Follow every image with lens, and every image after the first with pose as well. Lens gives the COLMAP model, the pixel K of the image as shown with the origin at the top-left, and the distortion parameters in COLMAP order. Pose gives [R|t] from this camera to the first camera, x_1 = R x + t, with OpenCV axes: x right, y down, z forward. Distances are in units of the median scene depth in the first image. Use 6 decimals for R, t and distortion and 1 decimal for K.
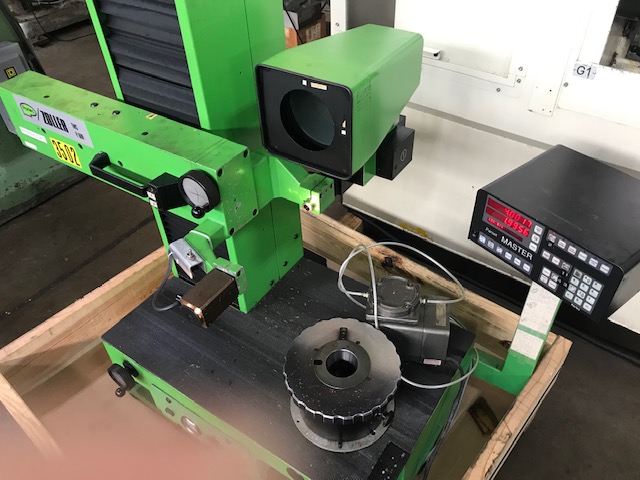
lens RADIAL K [[521.9, 0, 318.6], [0, 521.9, 239.0], [0, 0, 1]] dist [0.025245, -0.066966]
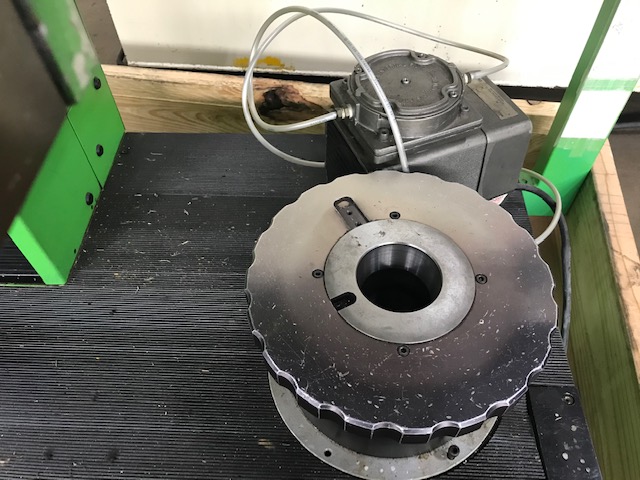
lens RADIAL K [[521.9, 0, 321.0], [0, 521.9, 239.4], [0, 0, 1]] dist [0.025245, -0.066966]
pose [[0.840684, -0.398823, 0.366321, -0.125047], [0.336710, 0.914771, 0.223205, 0.102317], [-0.424119, -0.064301, 0.903321, 0.637760]]
